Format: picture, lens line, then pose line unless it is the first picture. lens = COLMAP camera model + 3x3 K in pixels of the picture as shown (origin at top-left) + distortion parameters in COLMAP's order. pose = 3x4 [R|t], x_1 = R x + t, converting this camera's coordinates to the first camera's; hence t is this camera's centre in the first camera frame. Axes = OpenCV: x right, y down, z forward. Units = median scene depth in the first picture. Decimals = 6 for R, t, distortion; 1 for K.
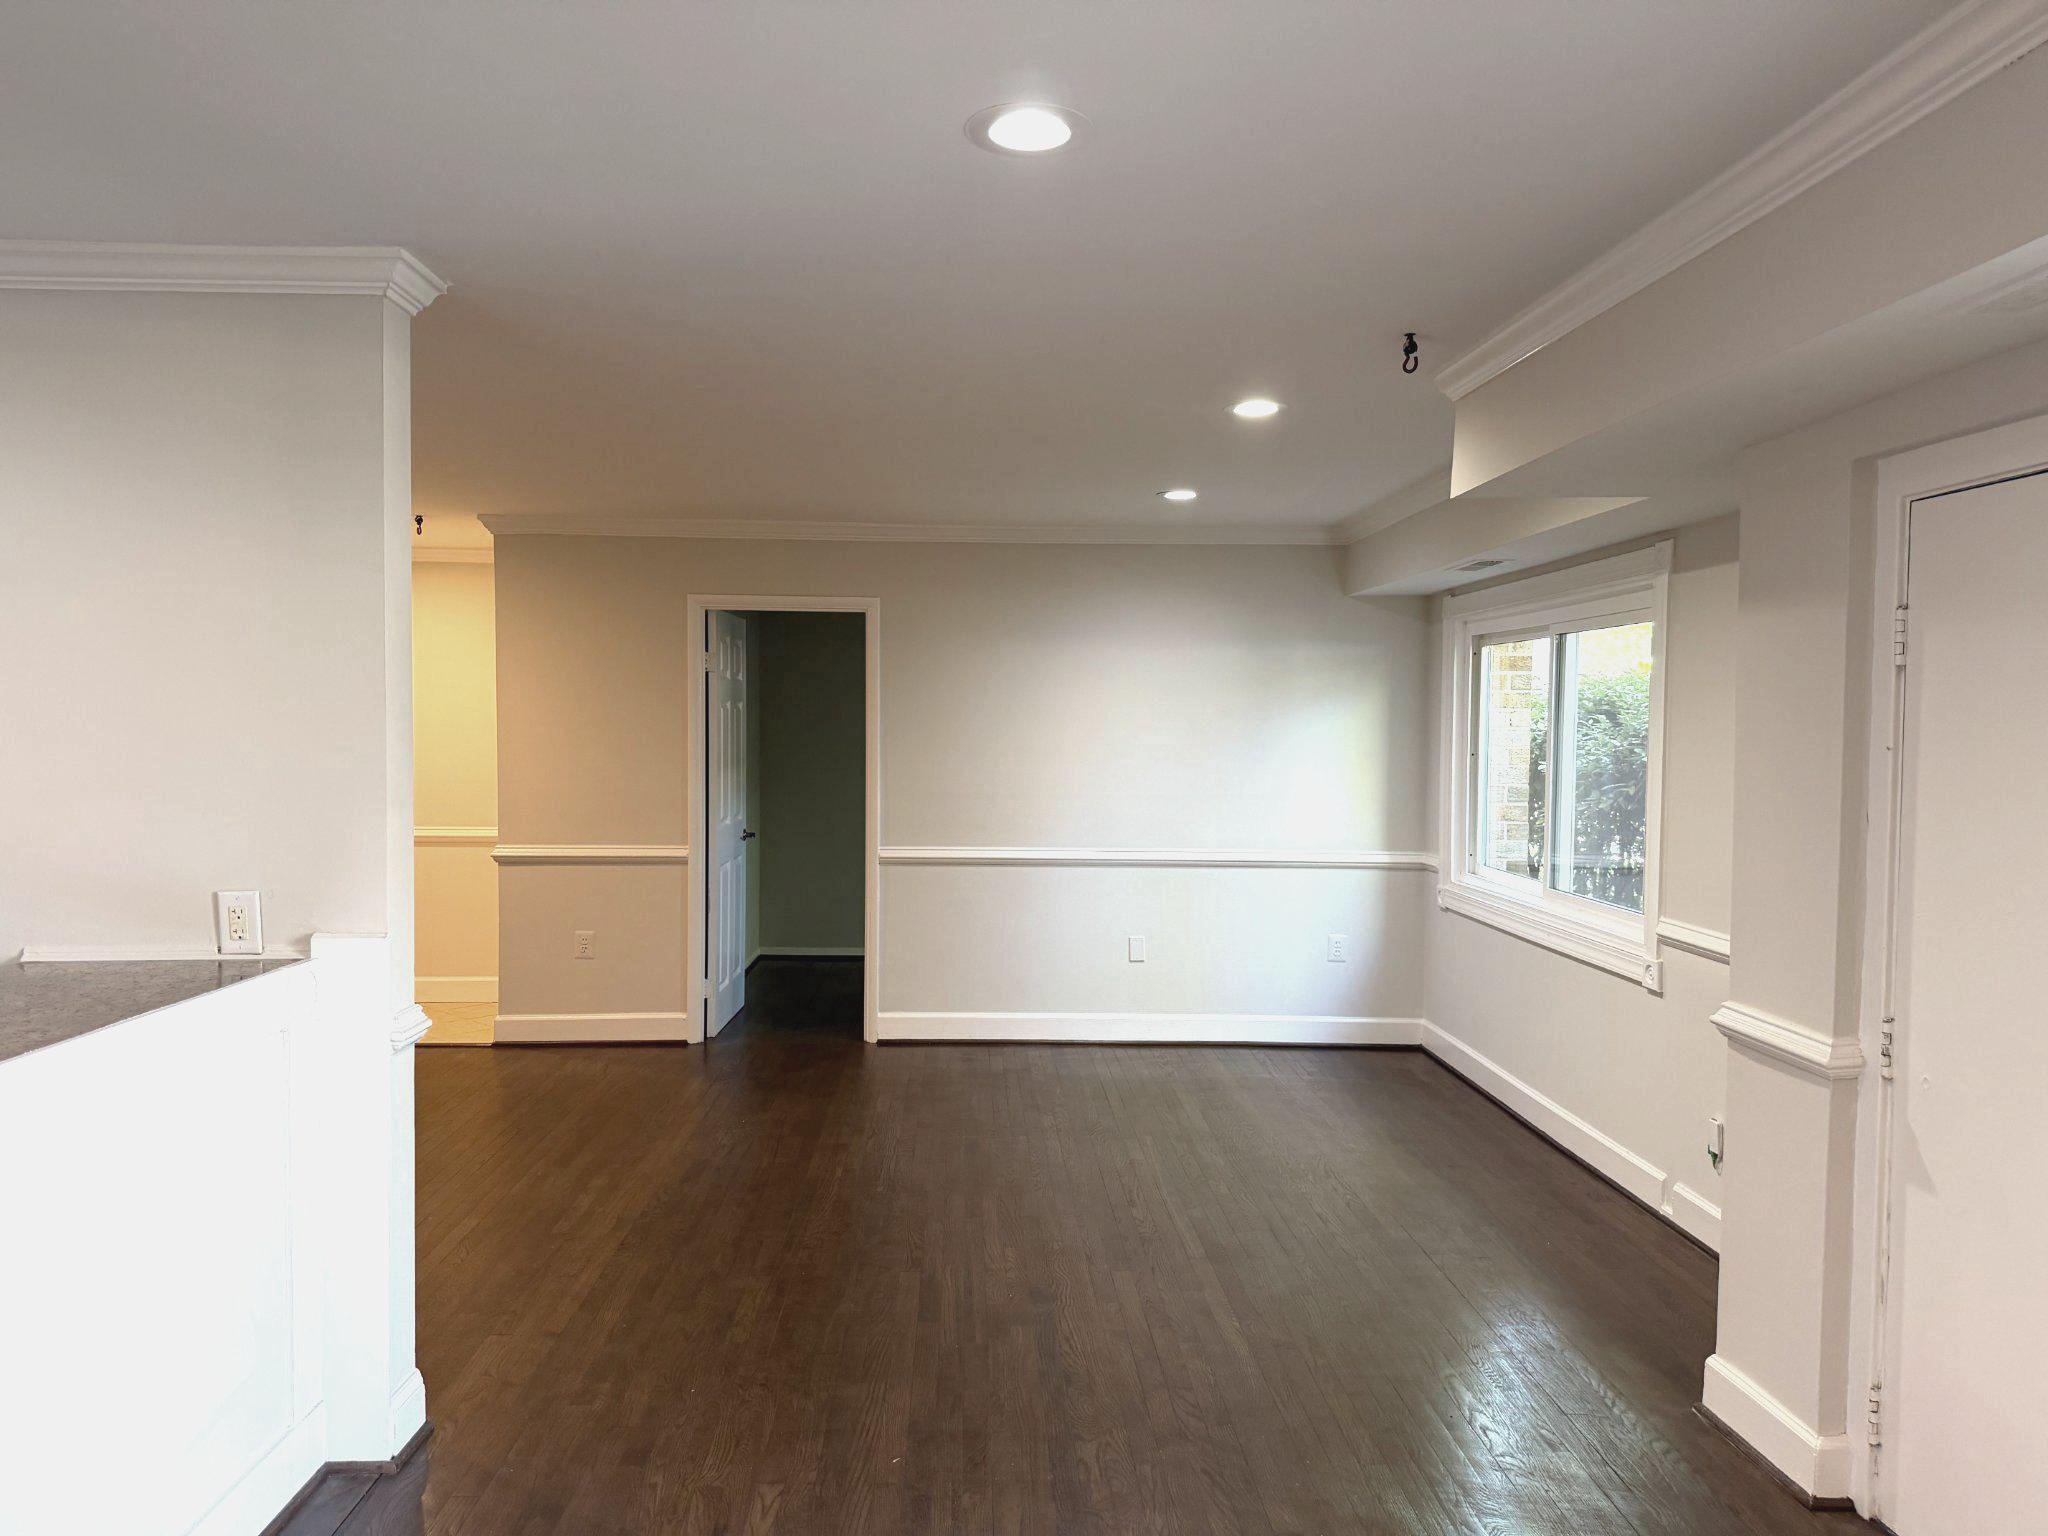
lens RADIAL K [[1442.0, 0, 1003.9], [0, 1442.0, 796.9], [0, 0, 1]] dist [0.023411, -0.012521]
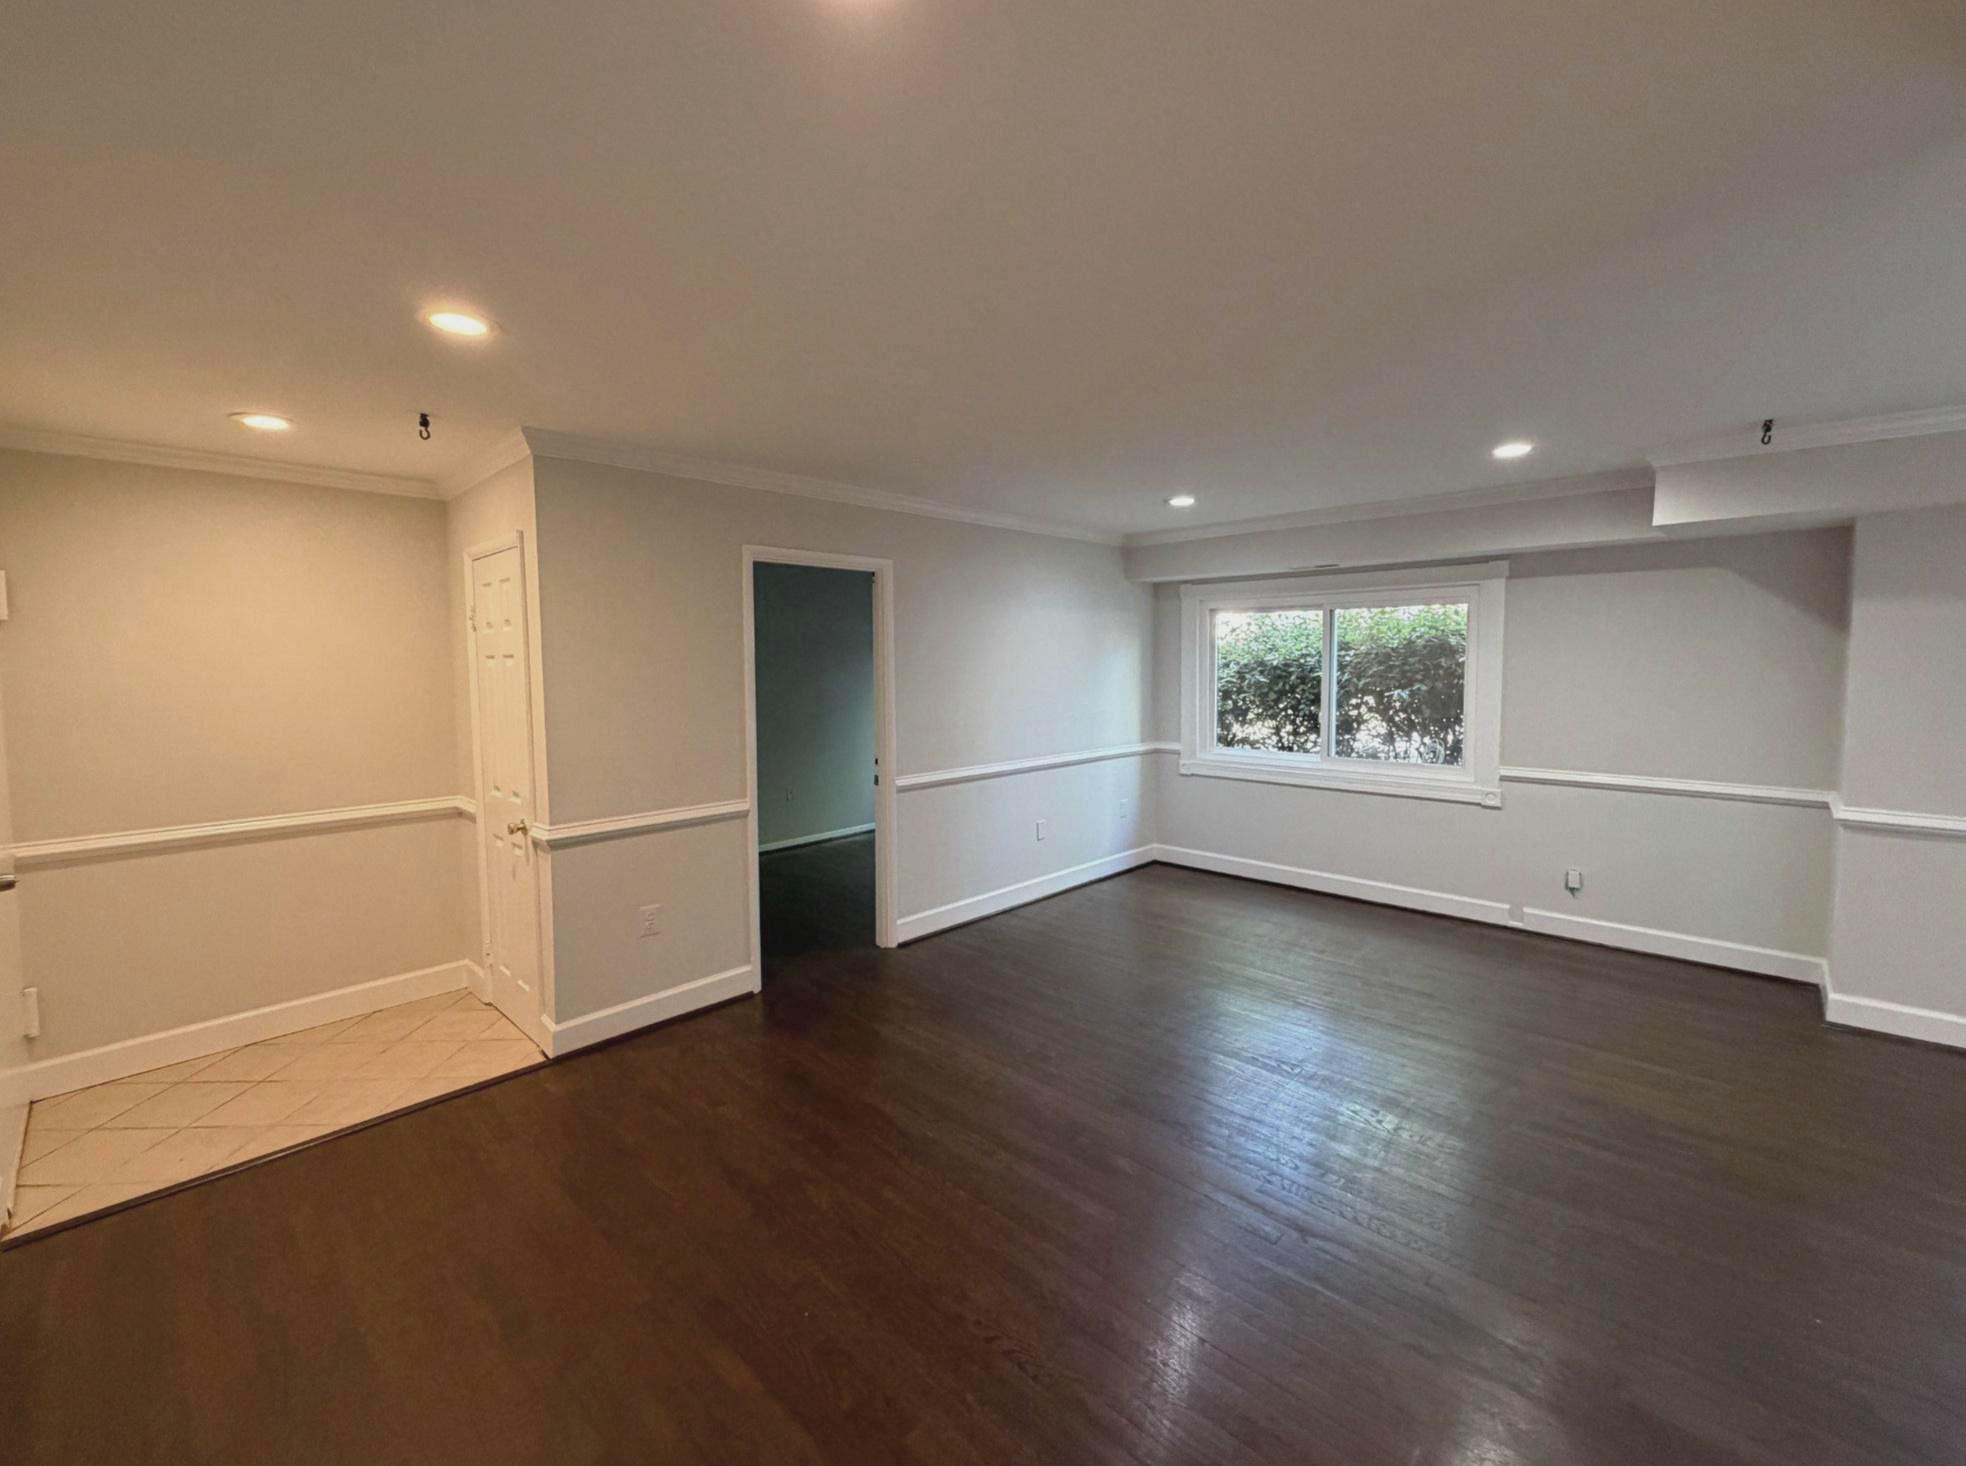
lens RADIAL K [[828.2, 0, 996.0], [0, 828.2, 714.3], [0, 0, 1]] dist [-0.008149, 0.000282]
pose [[0.714697, -0.060890, 0.696778, -0.489954], [0.050252, 0.998099, 0.035677, -0.035277], [-0.697626, 0.009517, 0.716399, 0.470717]]
